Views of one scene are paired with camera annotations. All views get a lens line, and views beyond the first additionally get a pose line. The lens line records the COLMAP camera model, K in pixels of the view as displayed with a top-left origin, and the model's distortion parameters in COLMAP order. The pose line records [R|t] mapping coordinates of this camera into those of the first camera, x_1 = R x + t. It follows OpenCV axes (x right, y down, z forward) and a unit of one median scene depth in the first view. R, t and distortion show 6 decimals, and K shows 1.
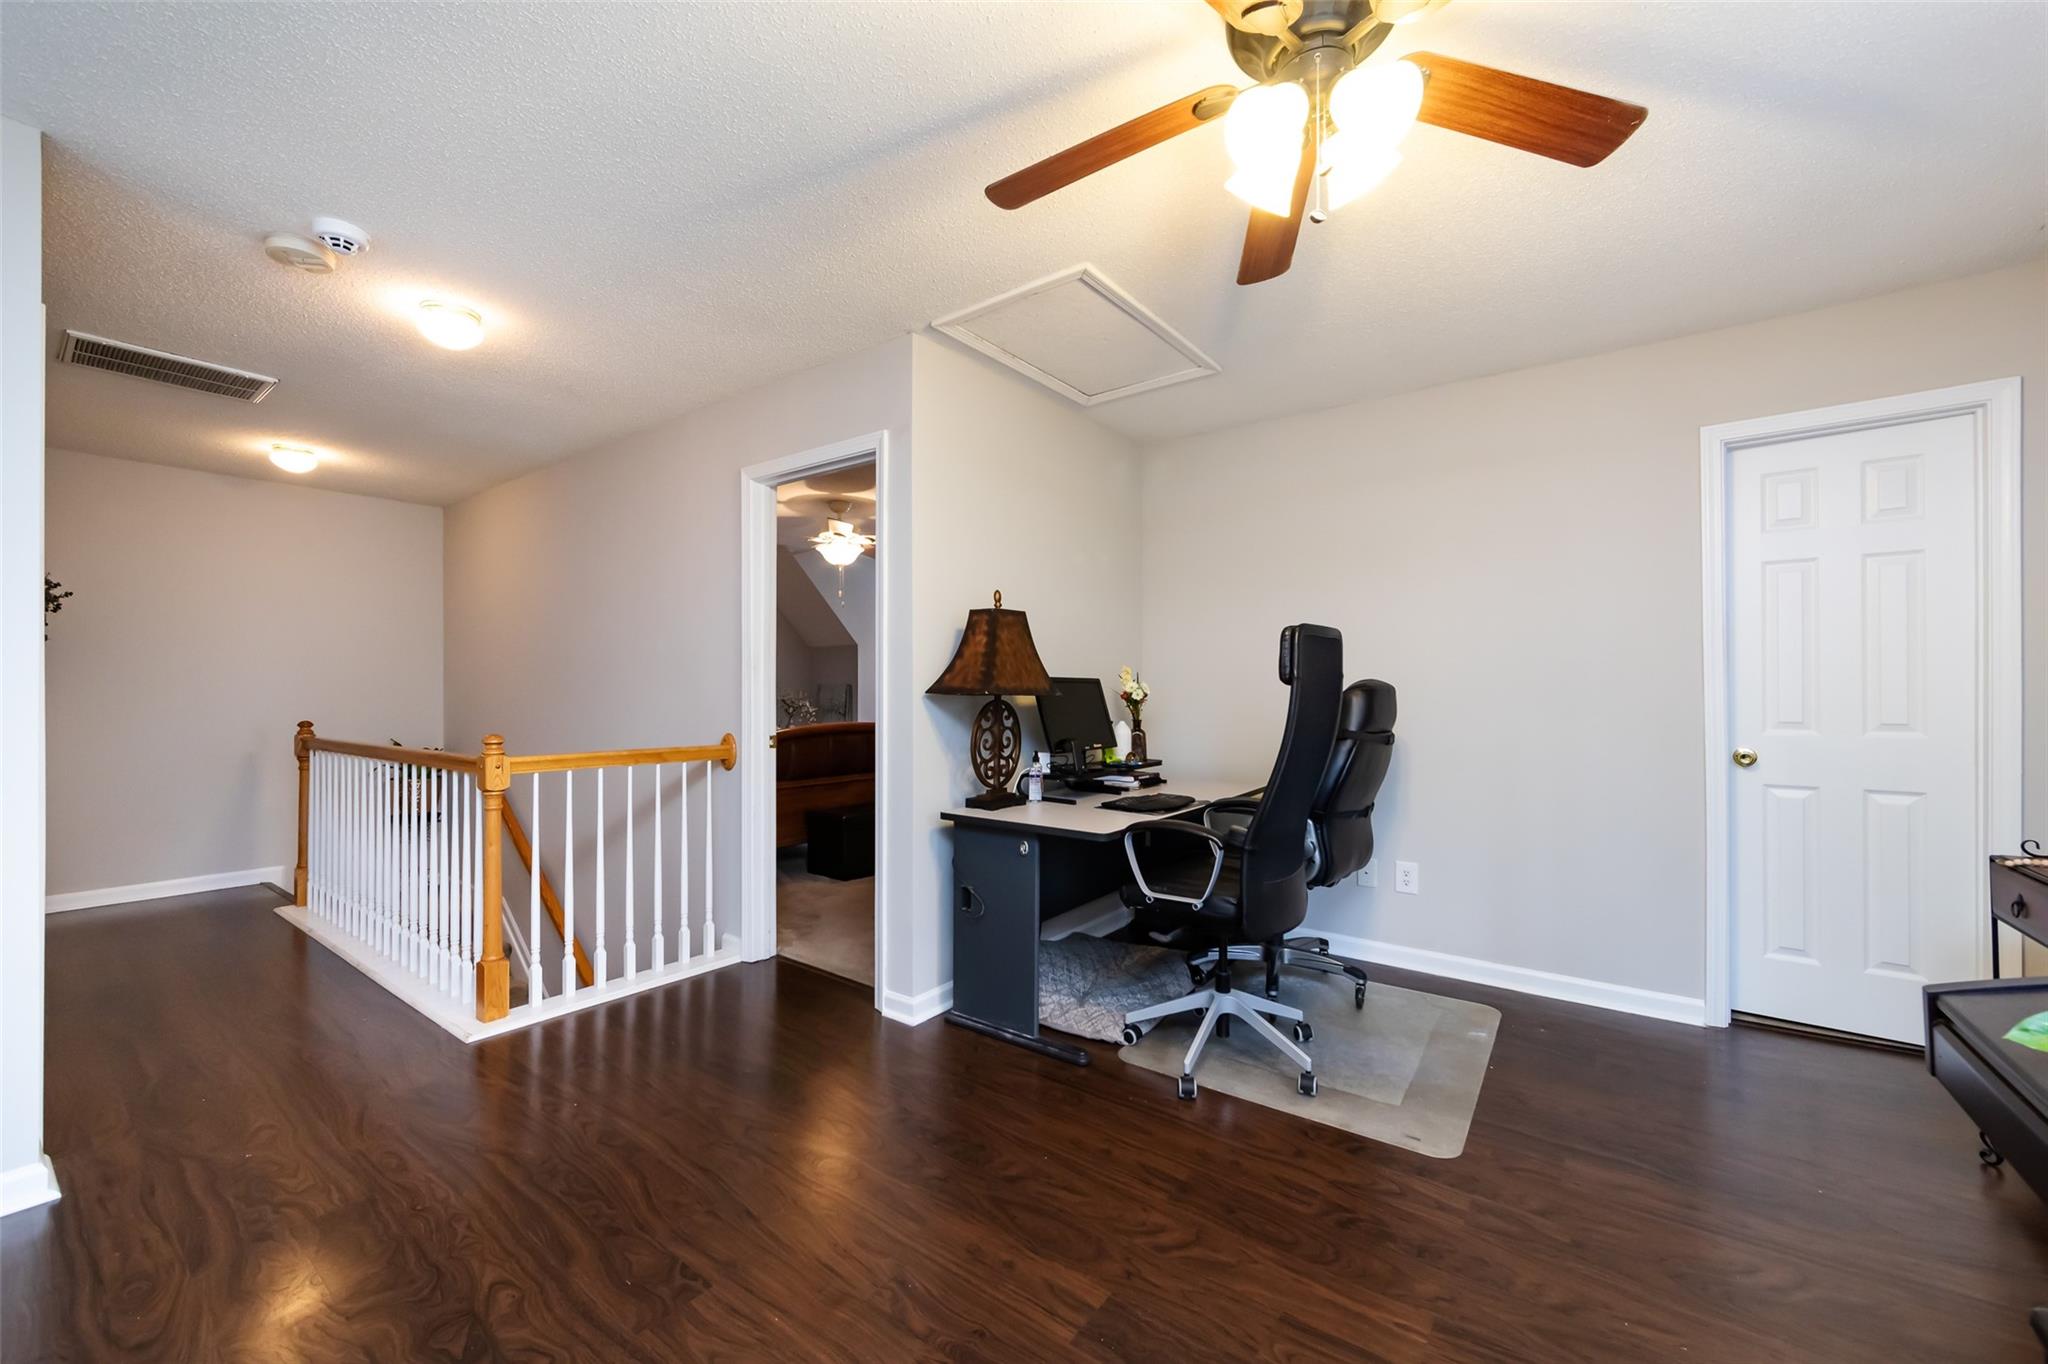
lens RADIAL K [[808.5, 0, 1026.1], [0, 808.5, 680.4], [0, 0, 1]] dist [-0.001741, -0.000394]
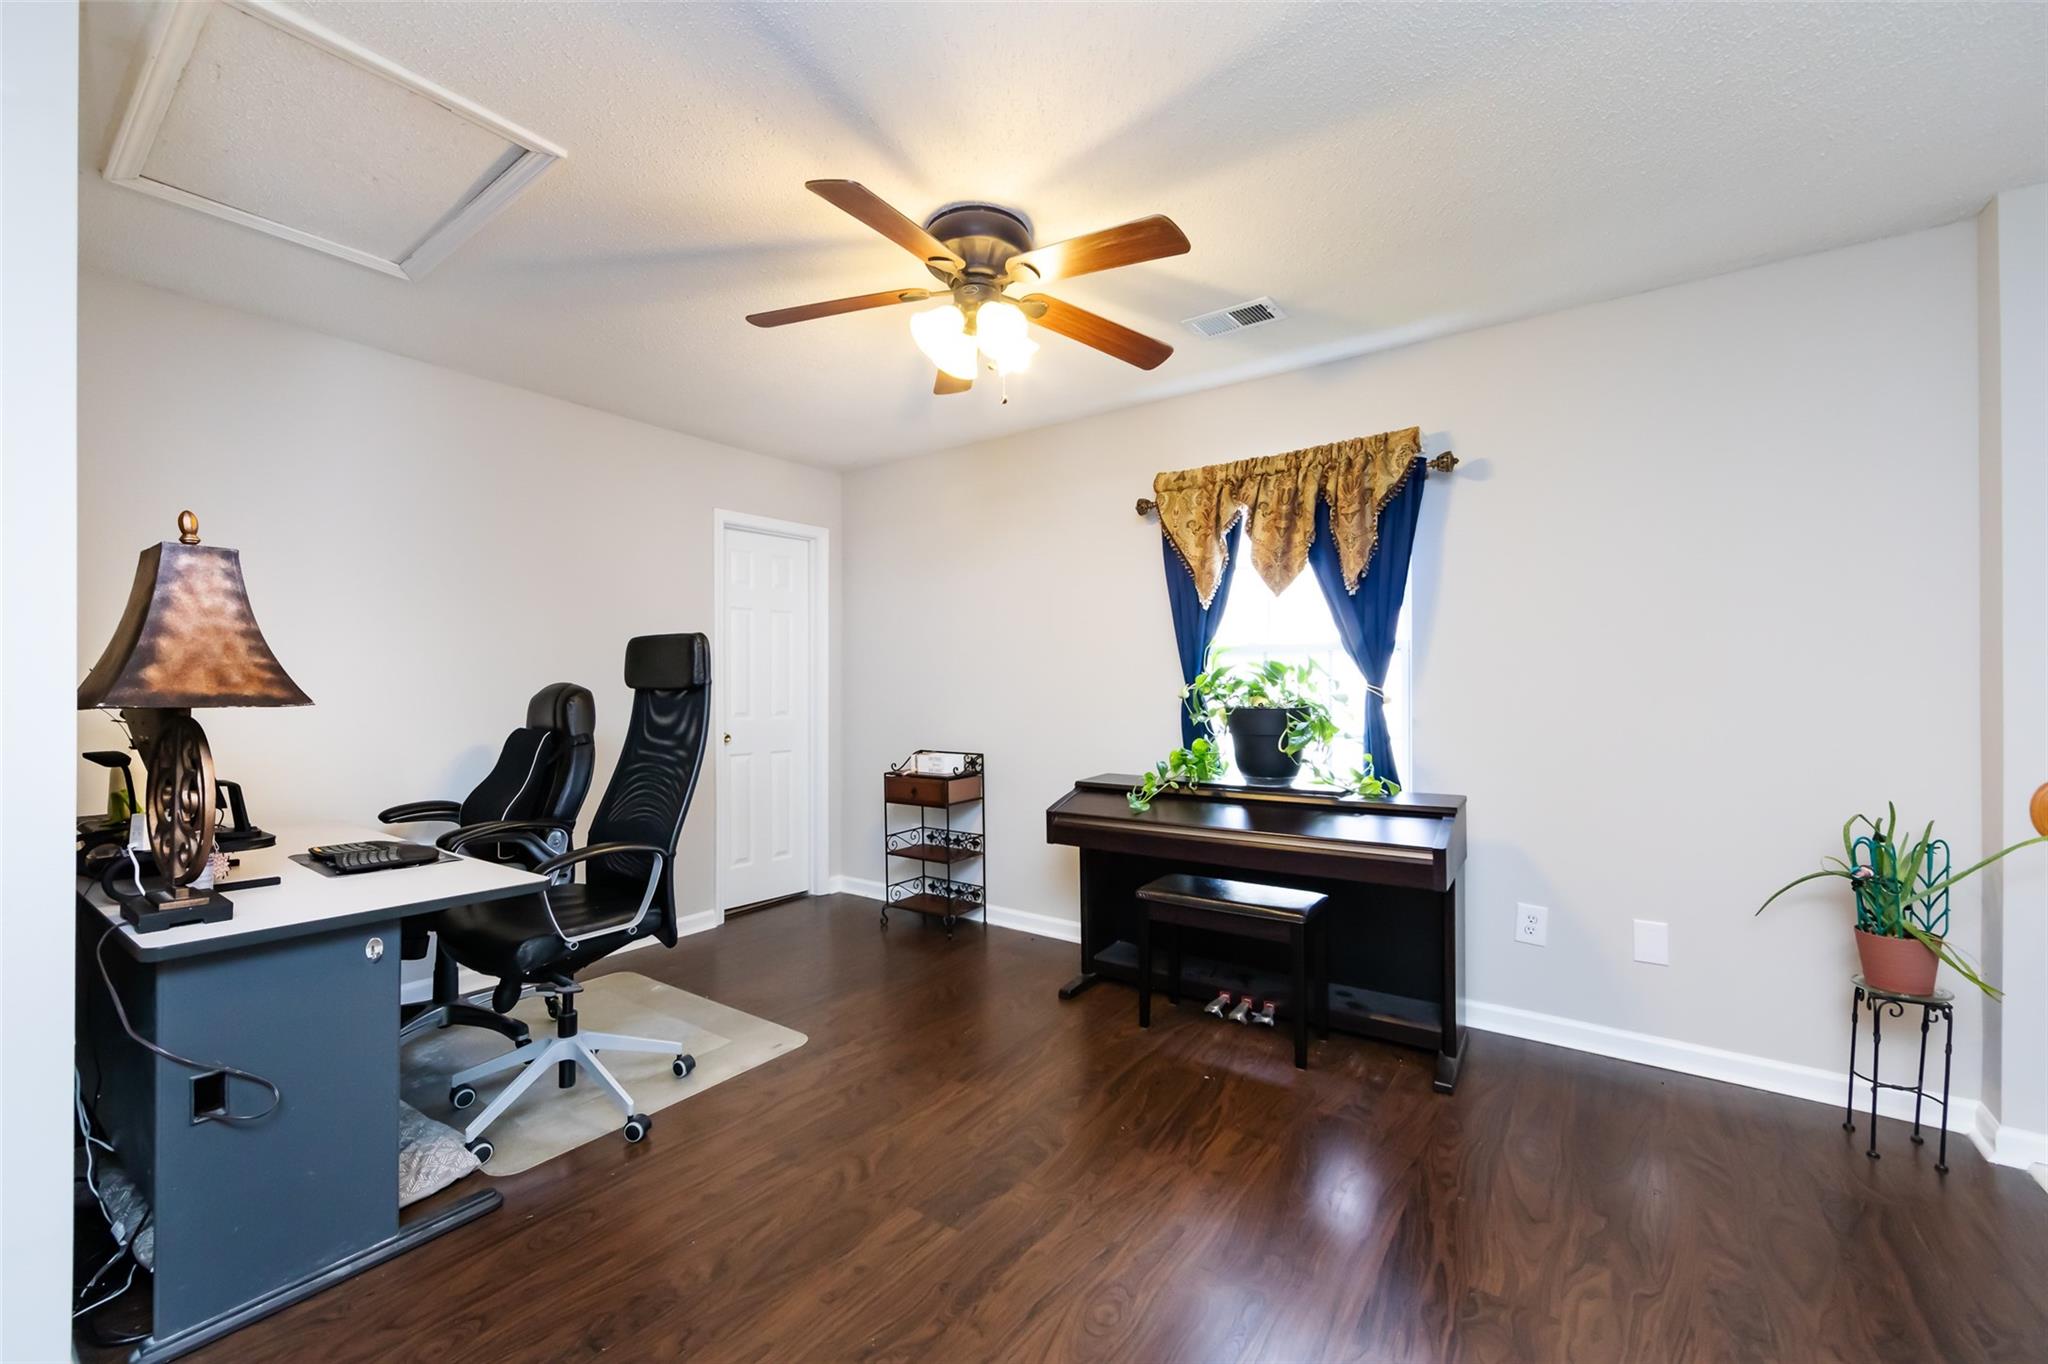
lens RADIAL K [[808.5, 0, 1026.1], [0, 808.5, 680.4], [0, 0, 1]] dist [-0.001741, -0.000394]
pose [[-0.019059, 0.009737, 0.999771, -0.778285], [-0.010535, 0.999895, -0.009939, -0.000550], [-0.999763, -0.010722, -0.018955, 0.616336]]
